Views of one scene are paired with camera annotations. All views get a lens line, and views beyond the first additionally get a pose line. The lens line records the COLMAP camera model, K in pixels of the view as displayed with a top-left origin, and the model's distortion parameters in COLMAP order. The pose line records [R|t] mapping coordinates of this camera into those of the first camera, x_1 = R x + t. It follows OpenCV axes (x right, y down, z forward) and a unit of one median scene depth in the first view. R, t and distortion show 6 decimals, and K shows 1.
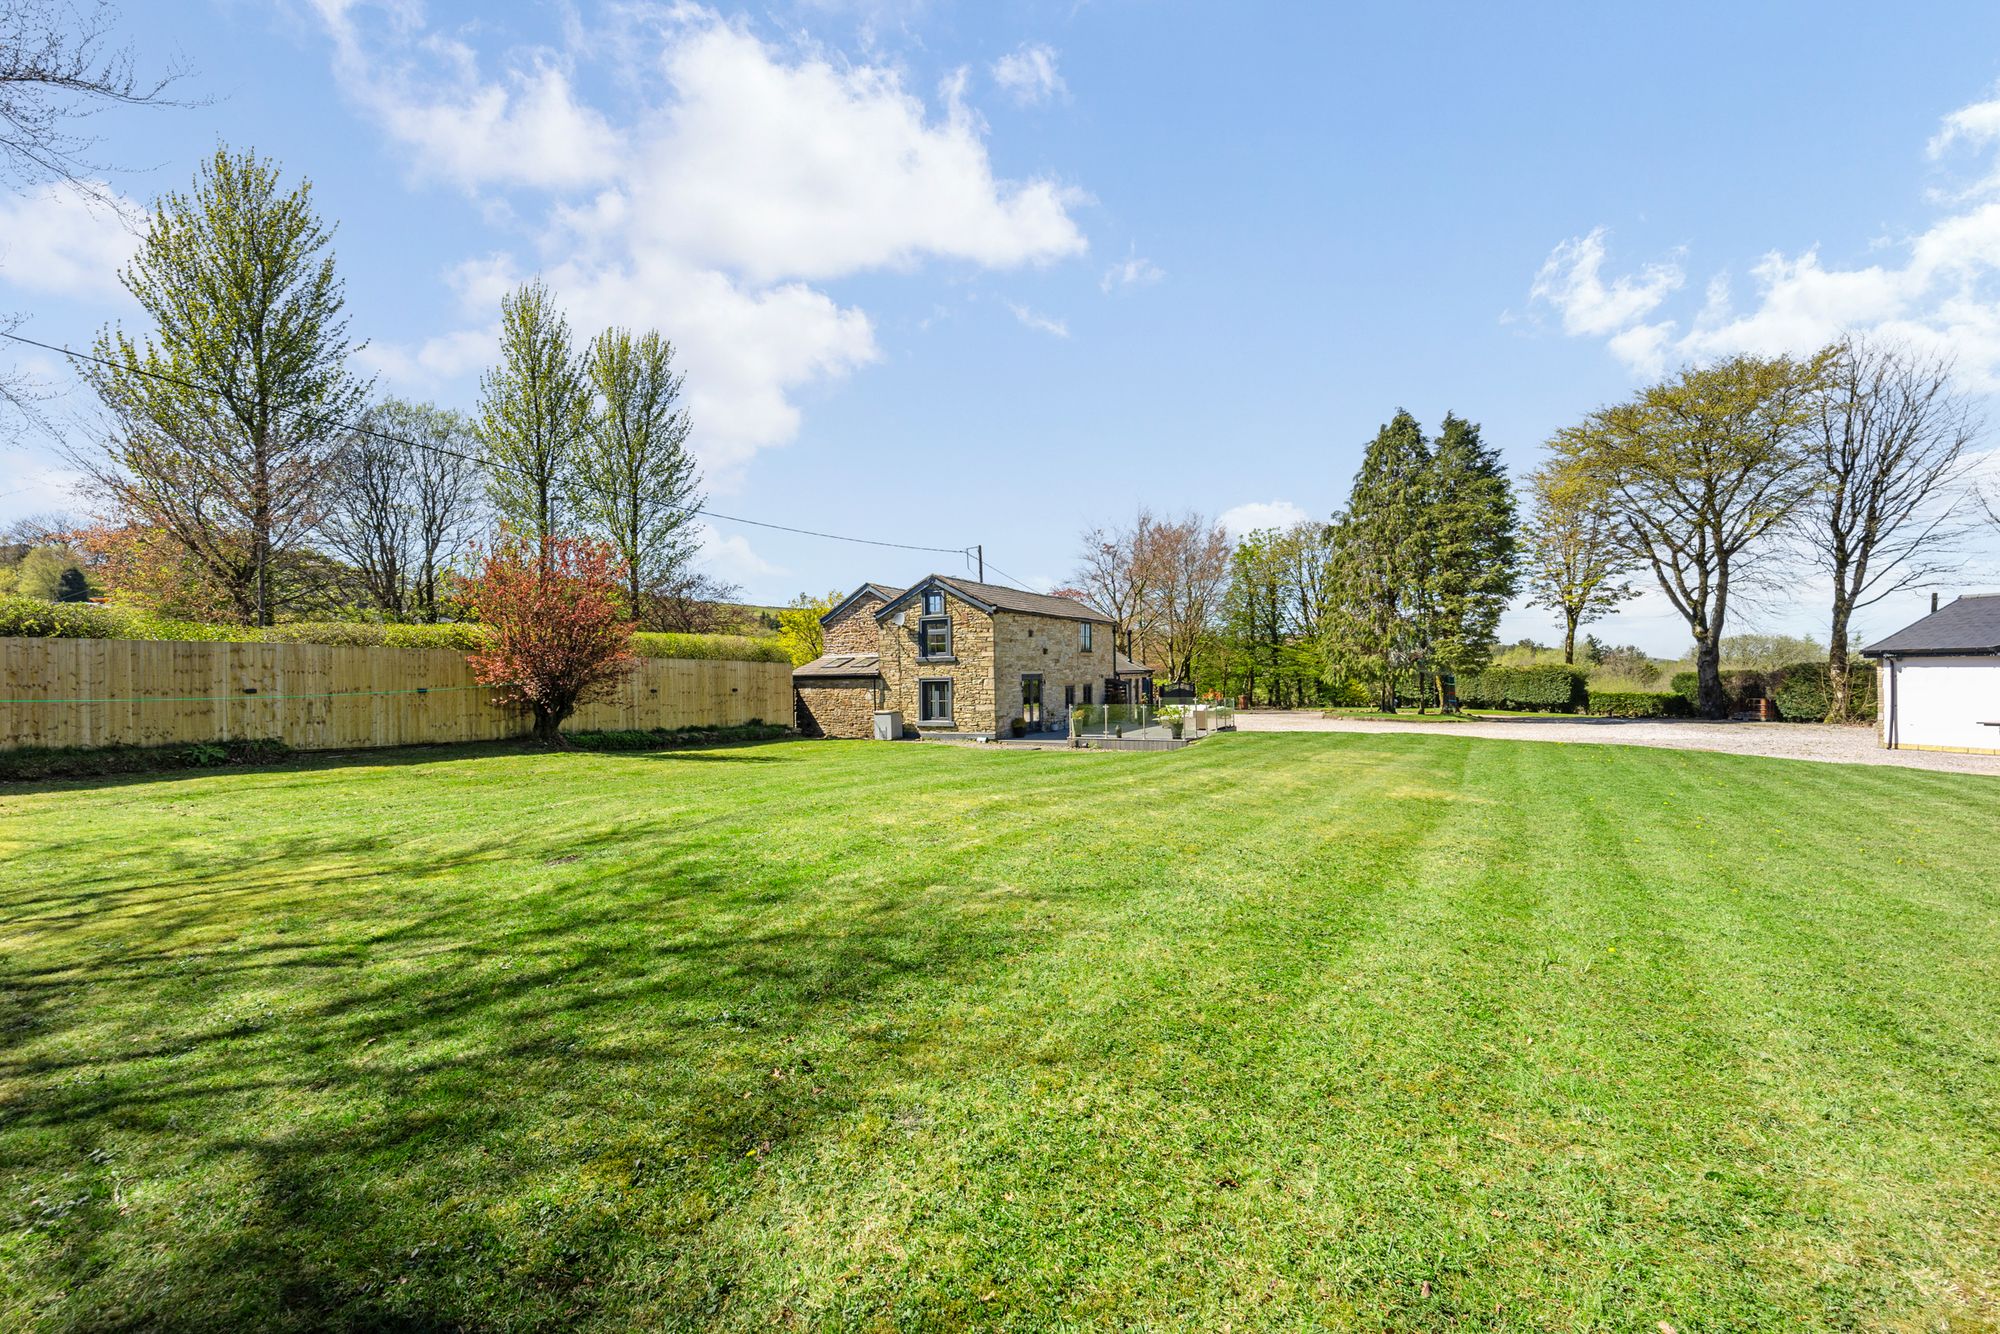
lens RADIAL K [[778.9, 0, 1000.0], [0, 778.9, 667.0], [0, 0, 1]] dist [0.041586, 0.000006]
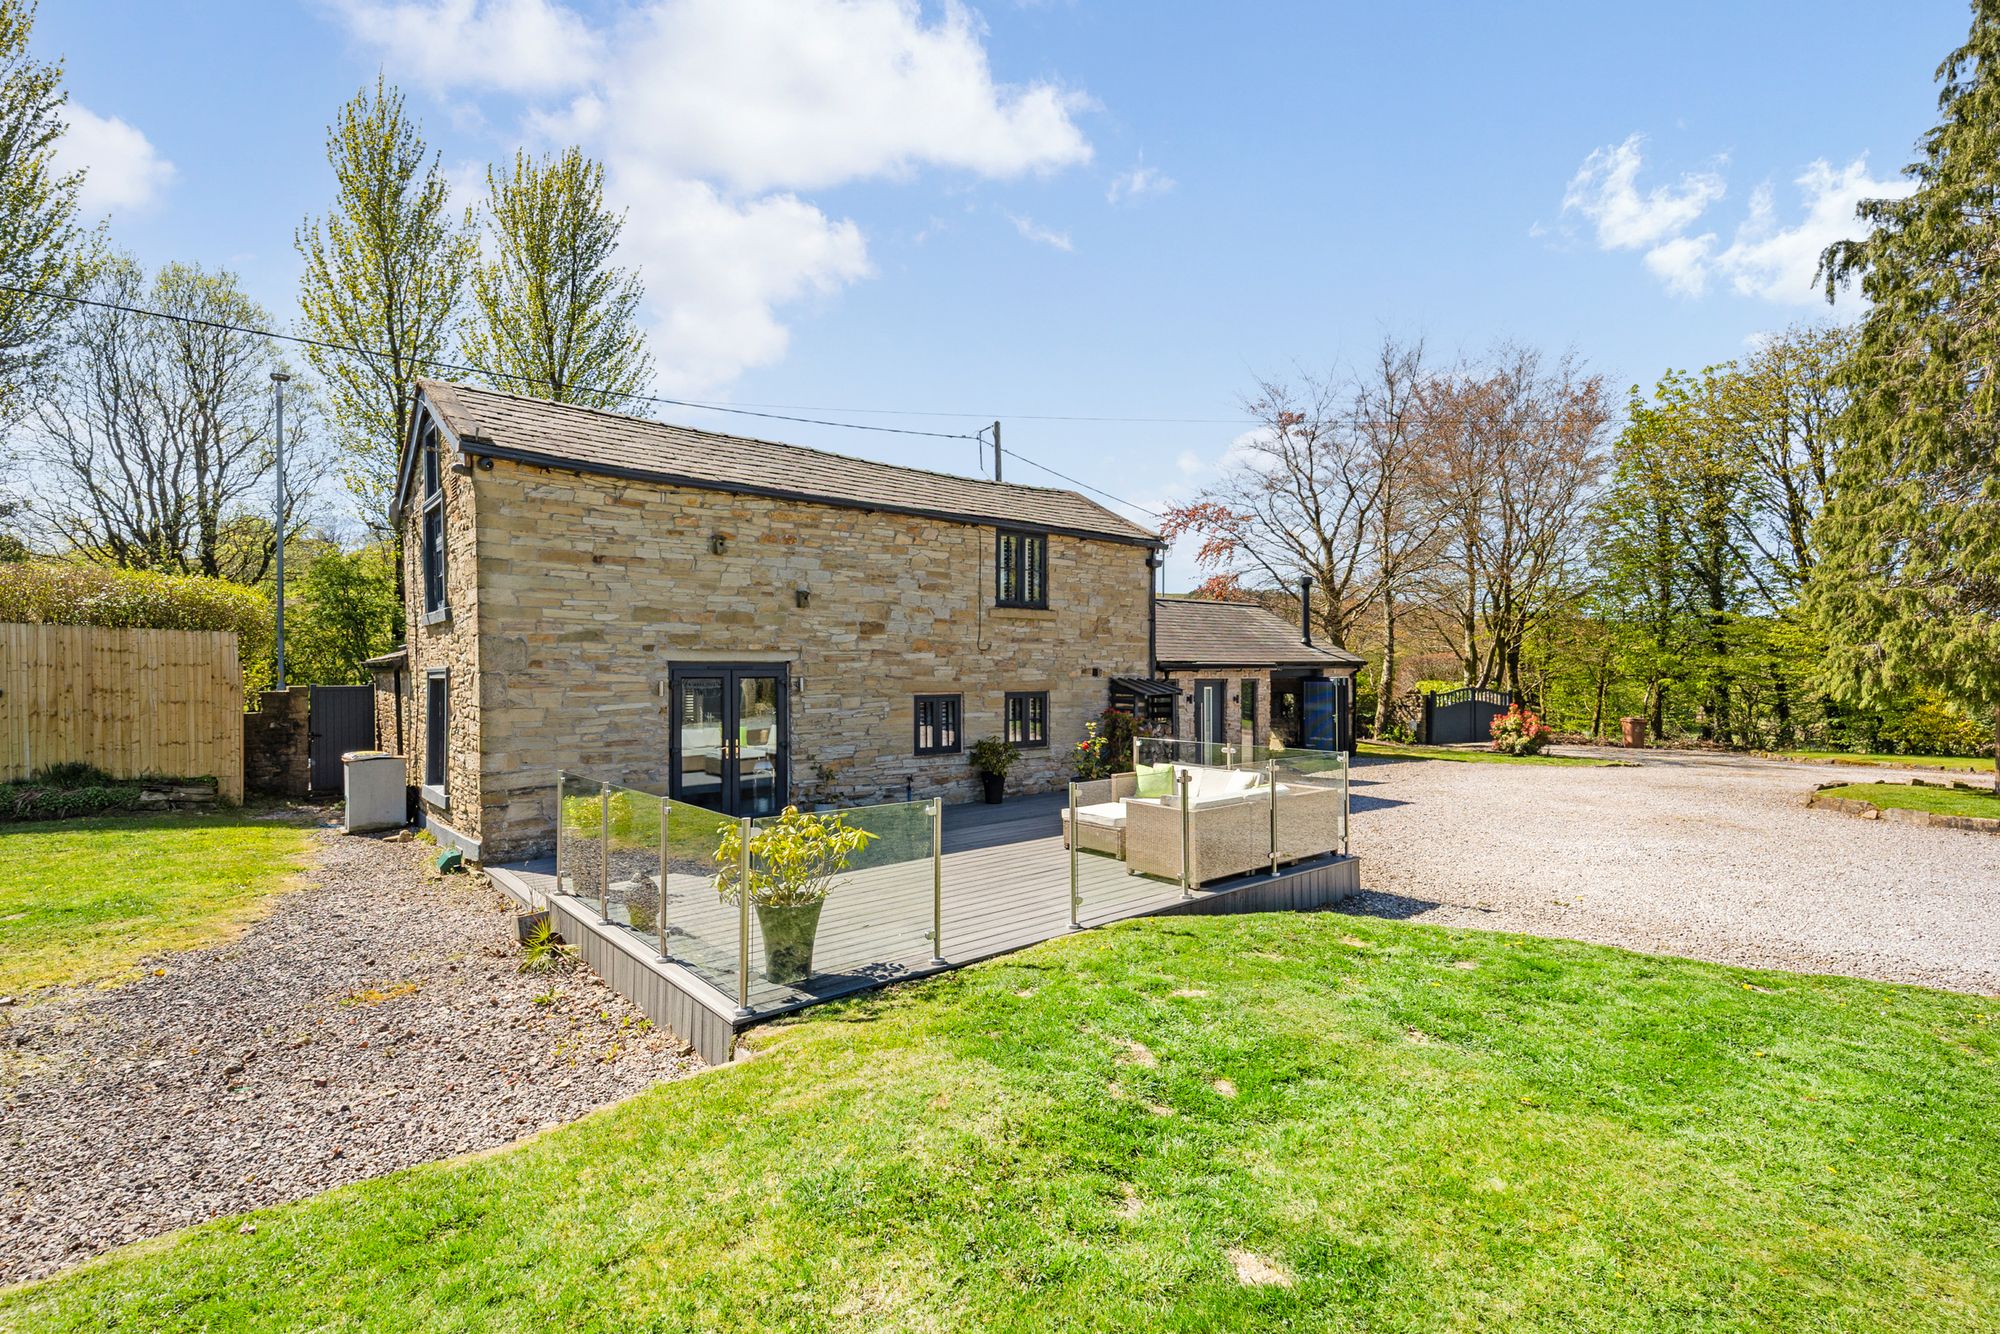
lens RADIAL K [[905.5, 0, 1010.9], [0, 905.5, 675.7], [0, 0, 1]] dist [0.078212, -0.038924]
pose [[0.937970, 0.011555, -0.346523, 0.309658], [-0.006540, 0.999856, 0.015639, 0.008143], [0.346654, -0.012403, 0.937911, 0.680562]]
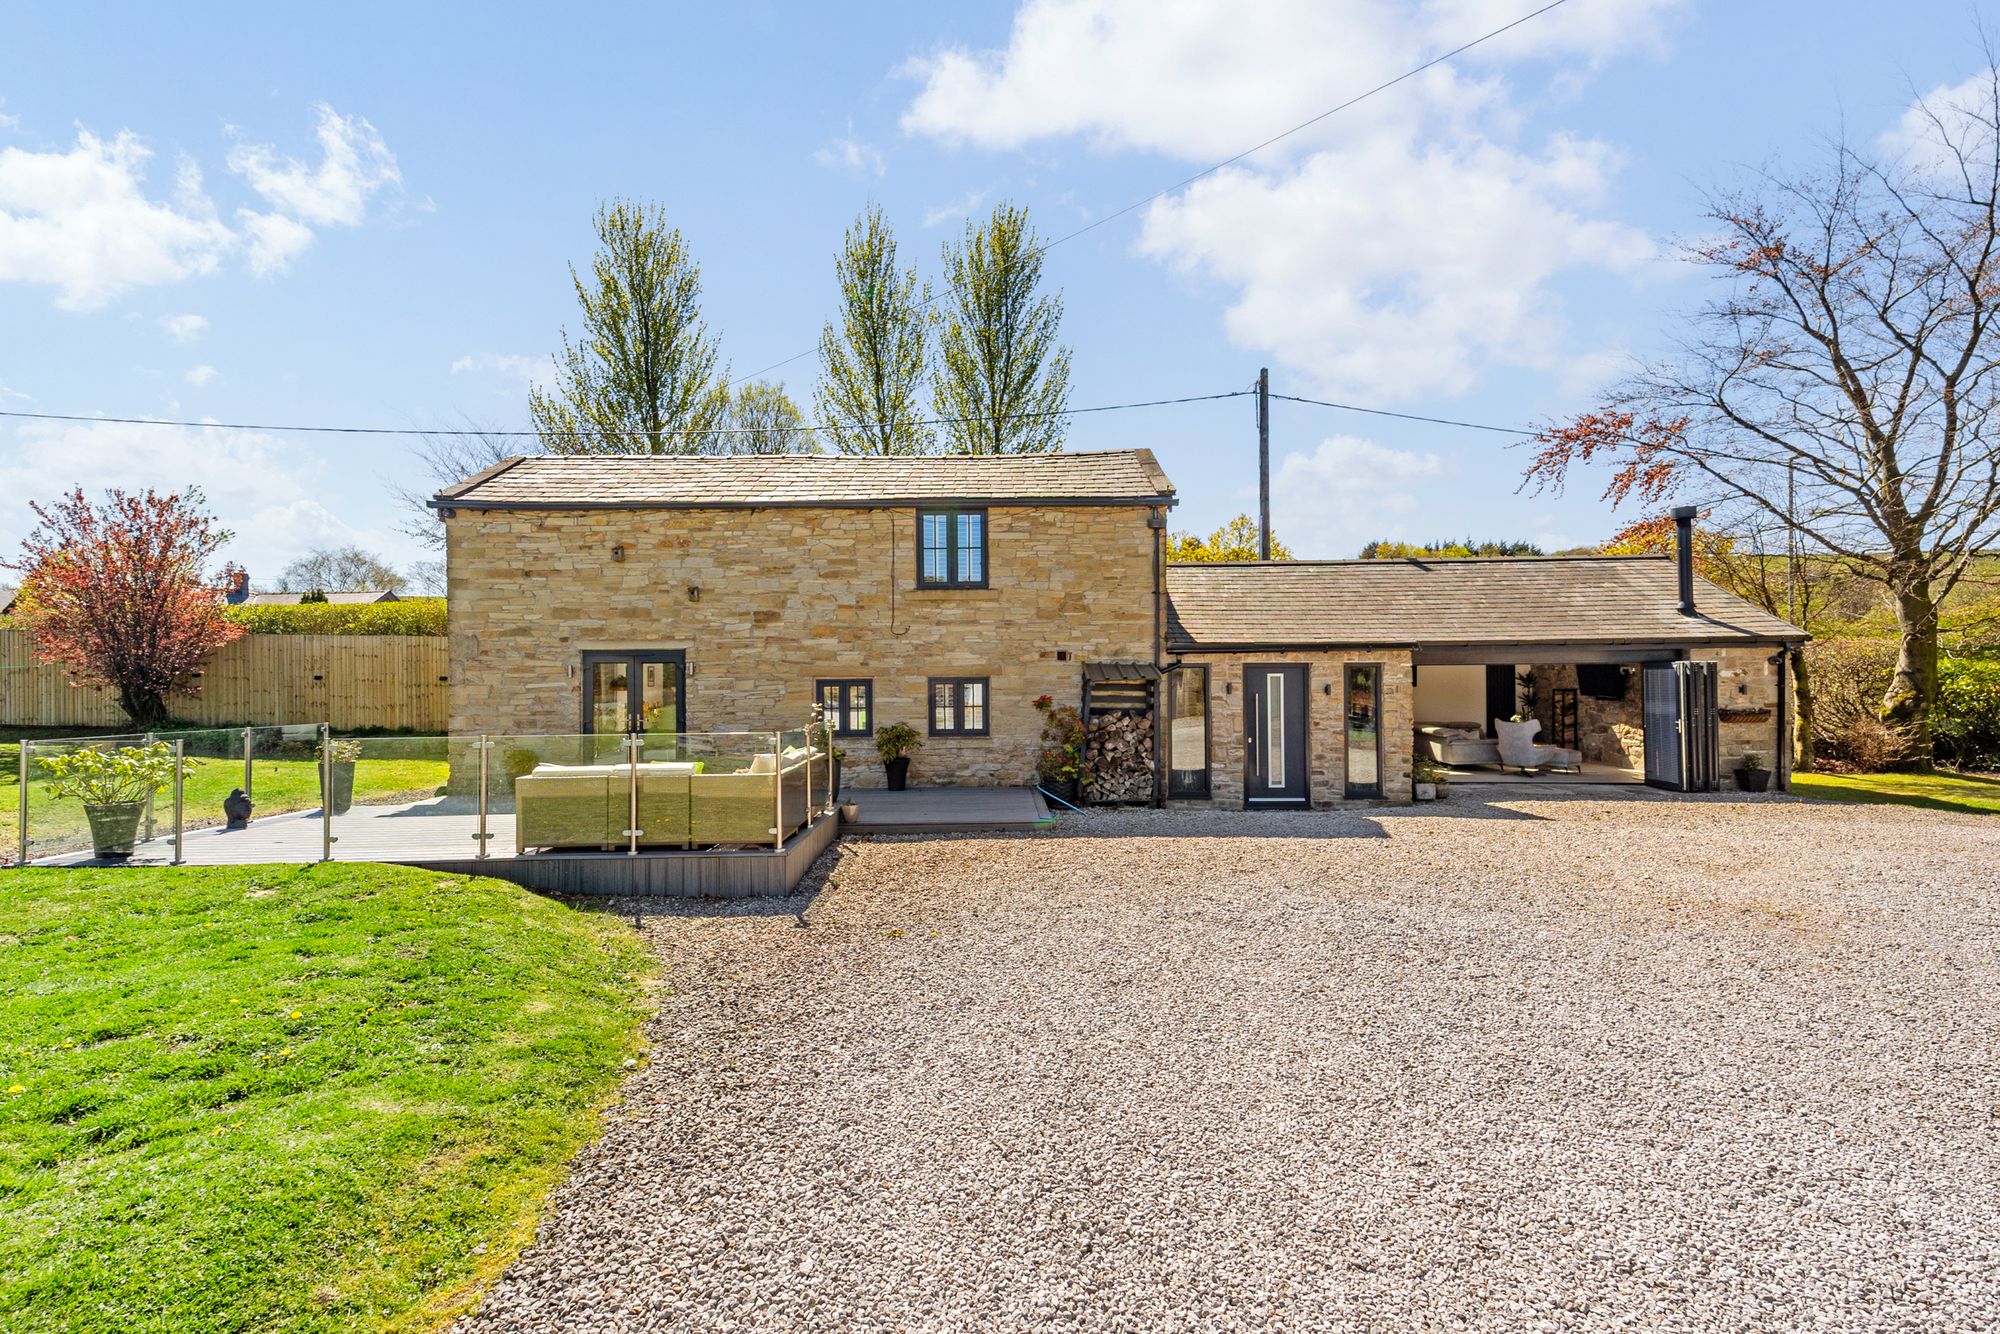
lens RADIAL K [[905.5, 0, 1010.9], [0, 905.5, 675.7], [0, 0, 1]] dist [0.078212, -0.038924]
pose [[0.479645, 0.007957, -0.877426, 0.591649], [0.008510, 0.999870, 0.013720, 0.018414], [0.877421, -0.014048, 0.479515, 0.970077]]
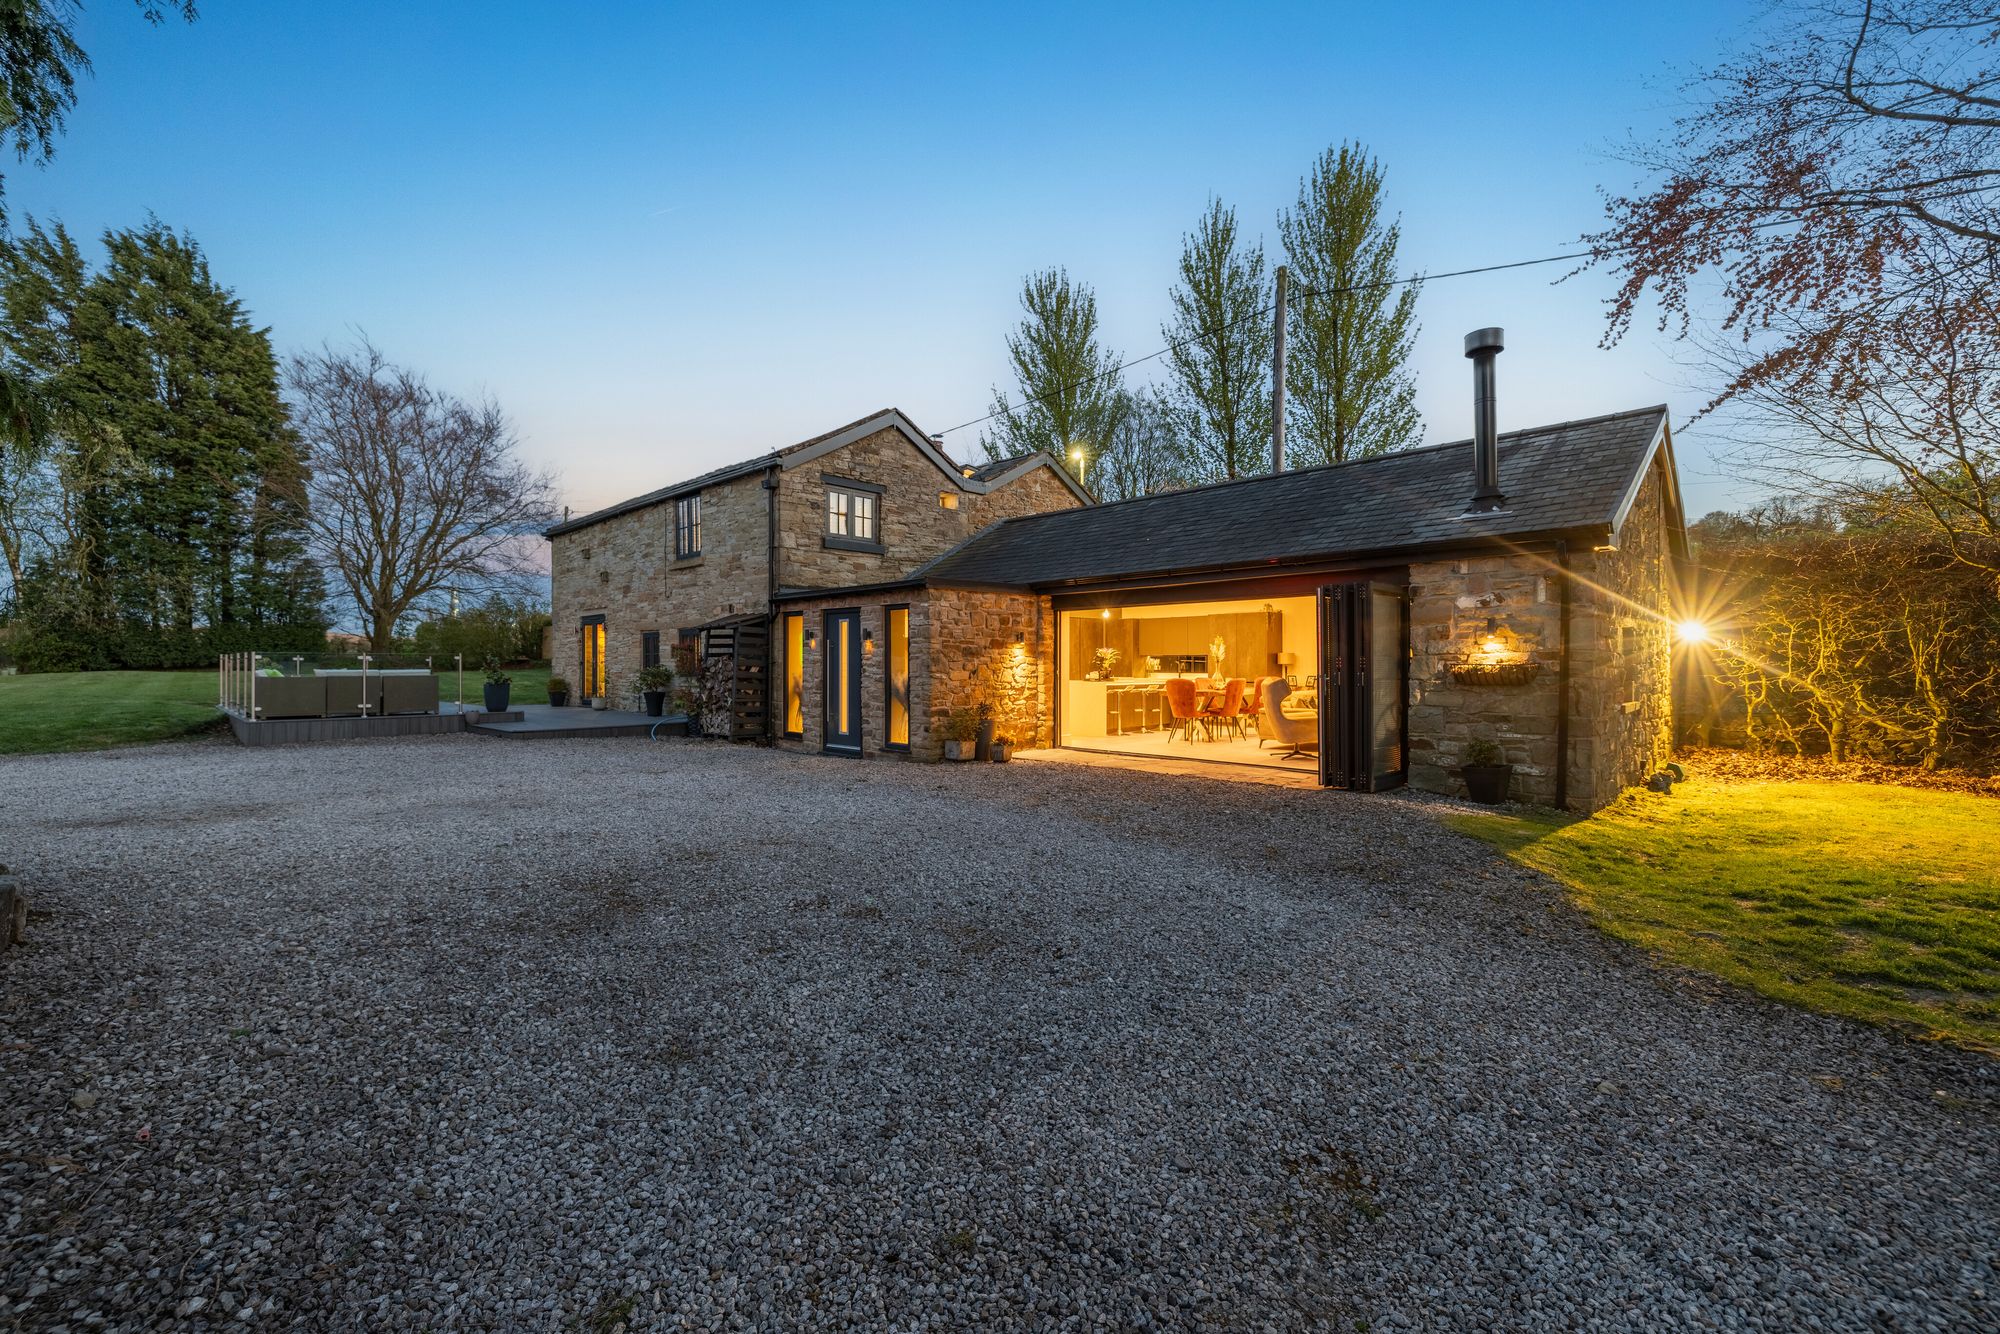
lens RADIAL K [[842.7, 0, 1001.4], [0, 842.7, 679.7], [0, 0, 1]] dist [0.021286, 0.000062]
pose [[-0.262554, 0.022319, -0.964659, 0.641724], [0.005604, 0.999751, 0.021605, 0.049323], [0.964901, 0.000267, -0.262614, 1.549813]]
